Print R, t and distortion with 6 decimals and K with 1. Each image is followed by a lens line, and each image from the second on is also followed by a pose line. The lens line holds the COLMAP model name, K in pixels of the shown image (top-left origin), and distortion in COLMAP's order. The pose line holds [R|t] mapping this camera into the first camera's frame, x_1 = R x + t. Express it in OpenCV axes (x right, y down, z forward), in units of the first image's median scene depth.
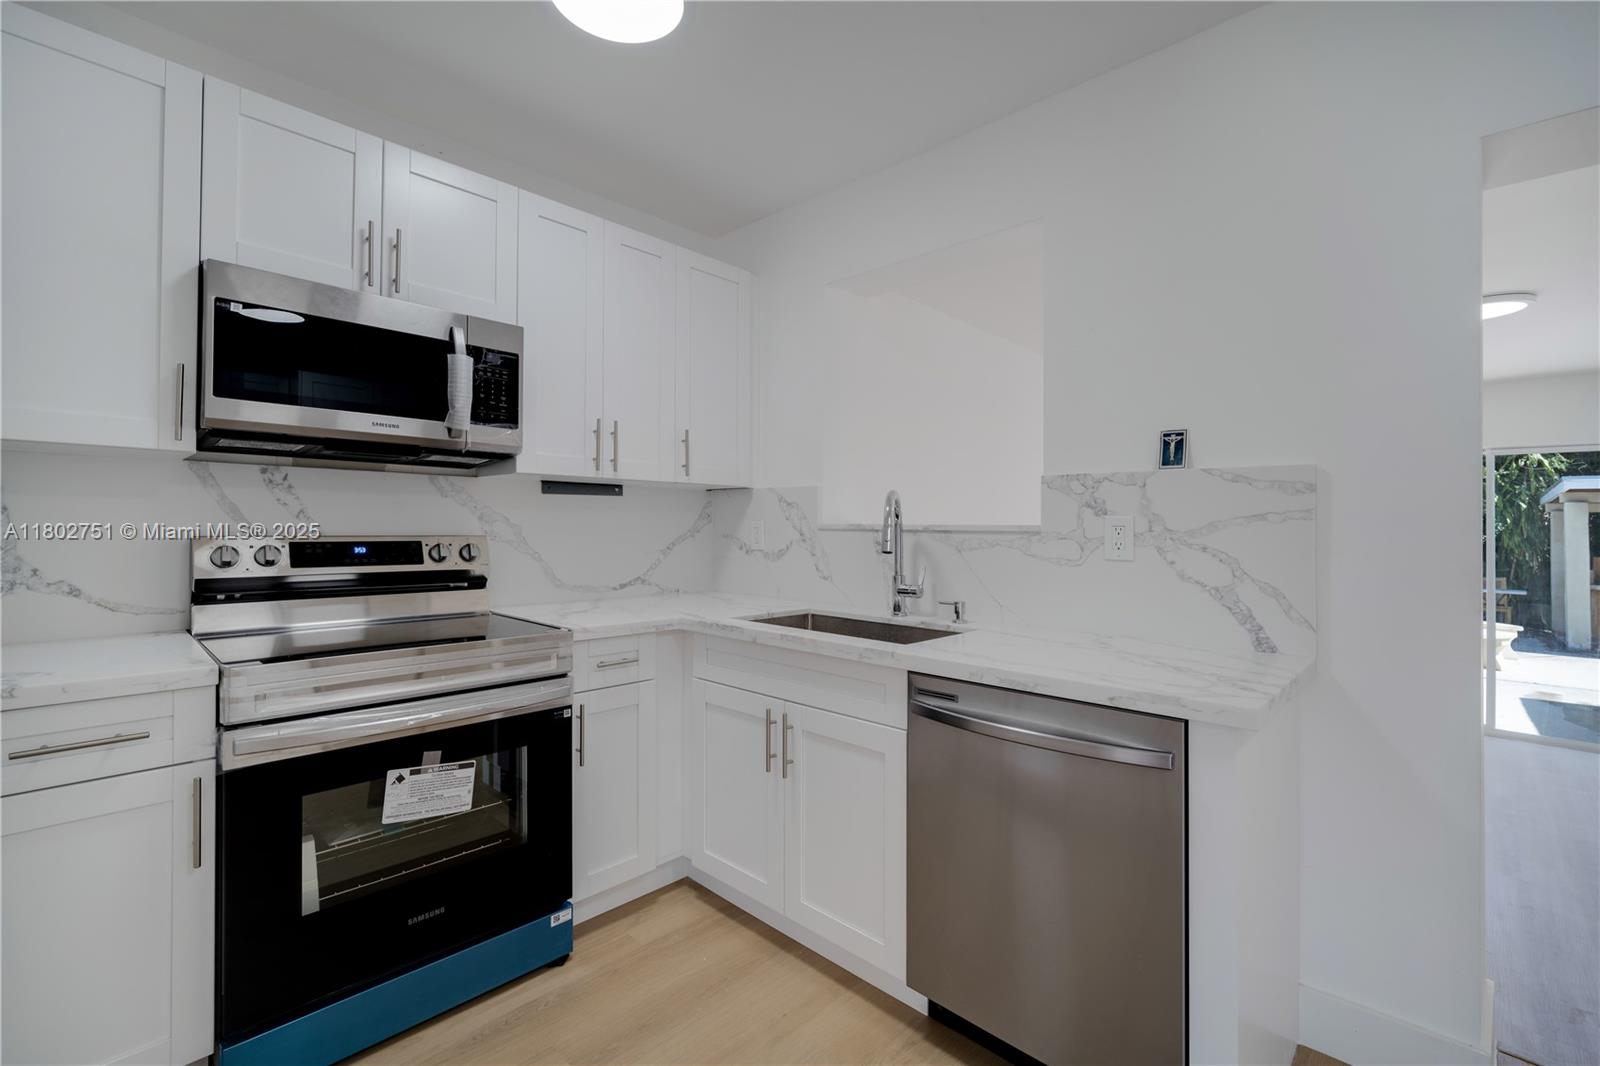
lens RADIAL K [[710.2, 0, 808.6], [0, 710.2, 527.8], [0, 0, 1]] dist [0.000158, 0.000334]
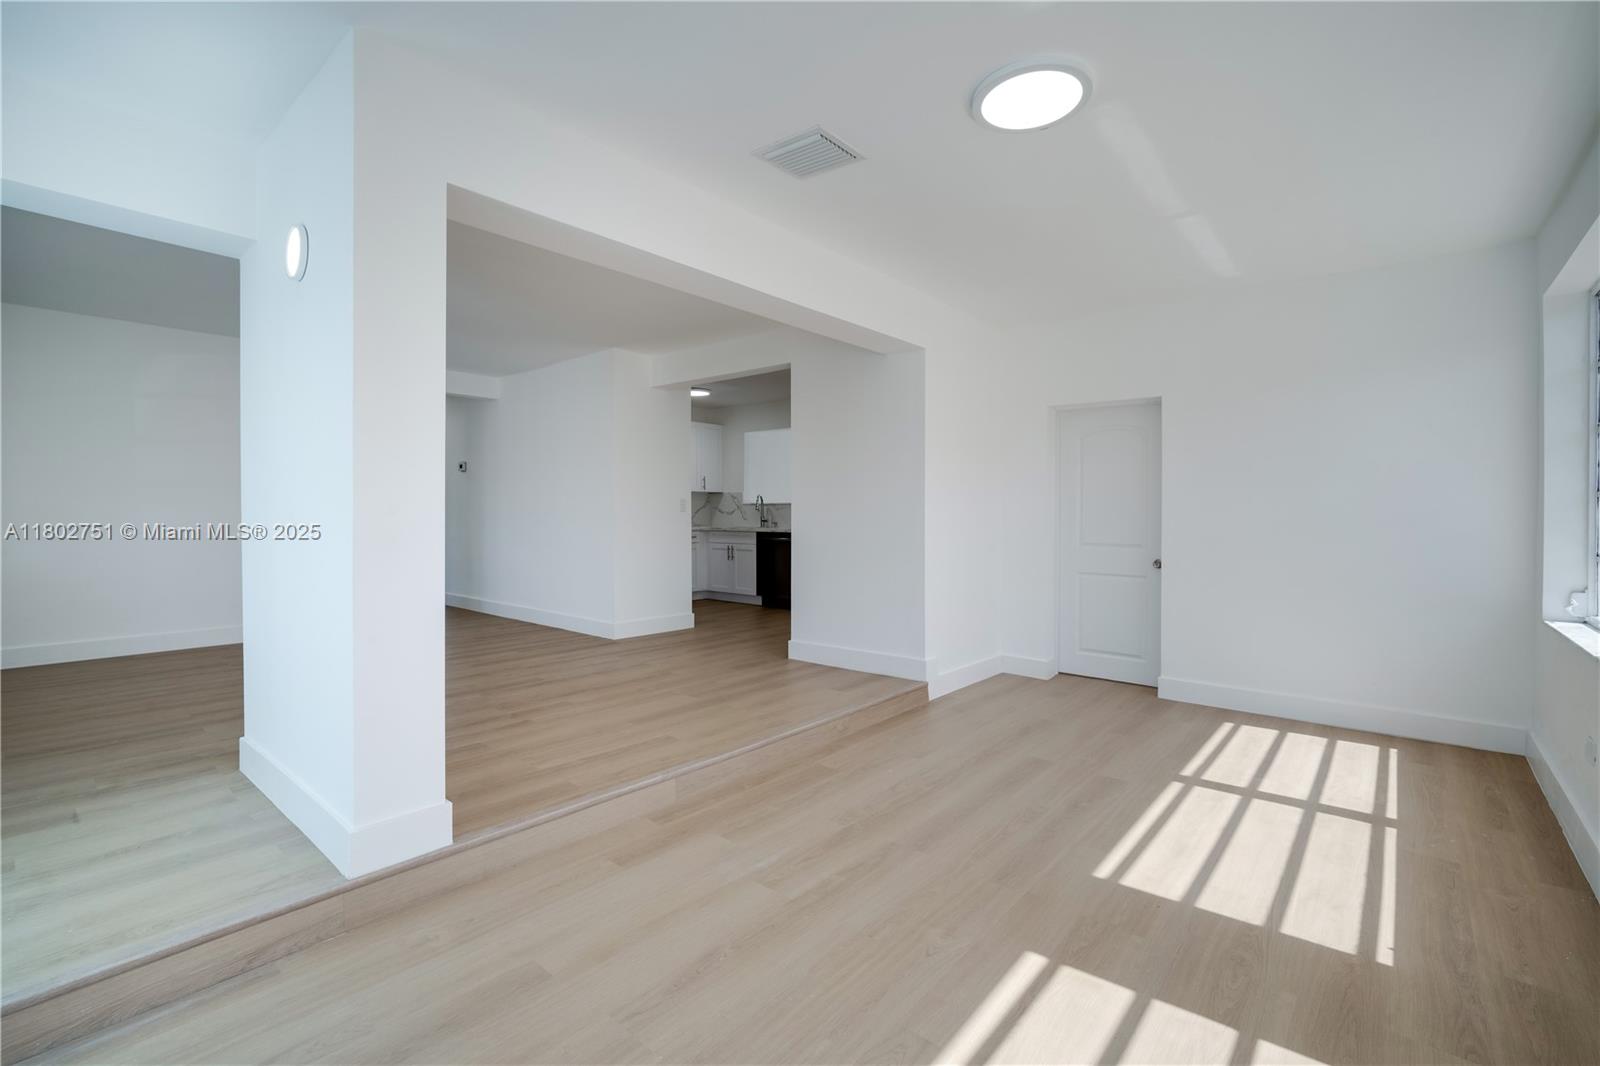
lens RADIAL K [[710.2, 0, 801.3], [0, 710.2, 528.4], [0, 0, 1]] dist [0.000158, 0.000334]
pose [[0.999210, -0.006661, 0.039190, 0.050355], [0.005841, 0.999762, 0.021007, 0.013951], [-0.039320, -0.020761, 0.999011, -0.762715]]
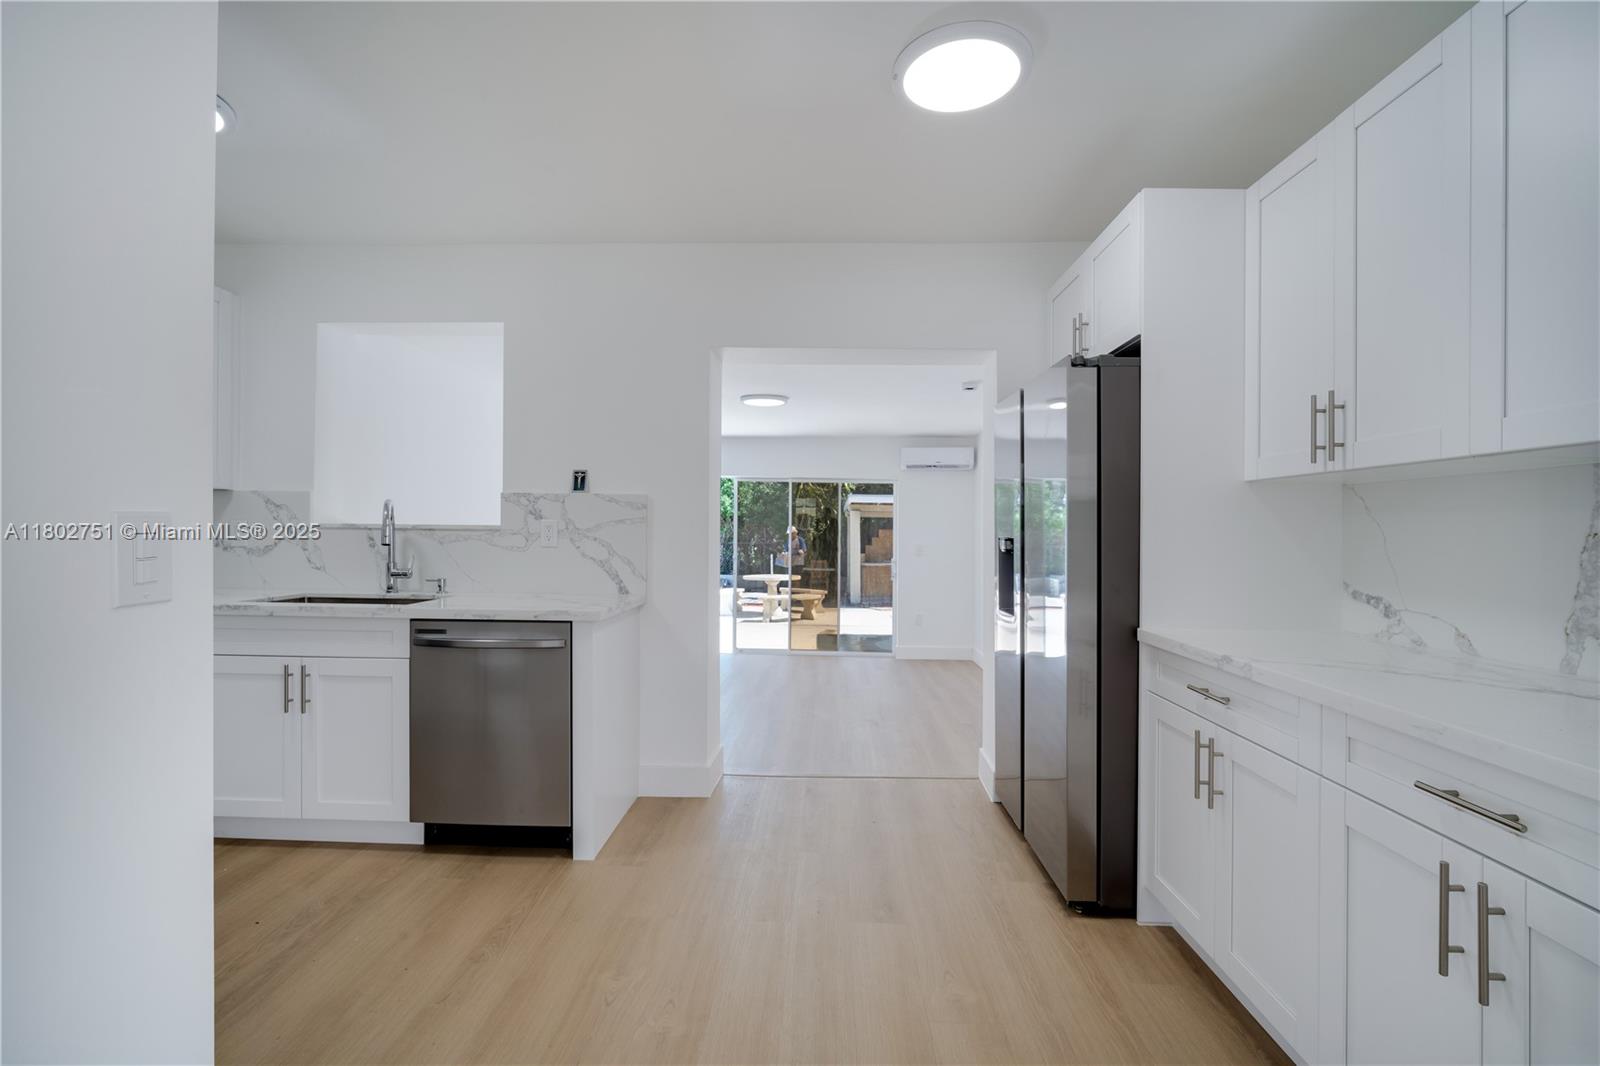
lens RADIAL K [[710.2, 0, 797.2], [0, 710.2, 524.9], [0, 0, 1]] dist [0.000158, 0.000334]
pose [[0.765344, 0.004854, 0.643604, -0.040530], [-0.004657, 0.999987, -0.002003, -0.001149], [-0.643605, -0.001464, 0.765356, -0.139631]]
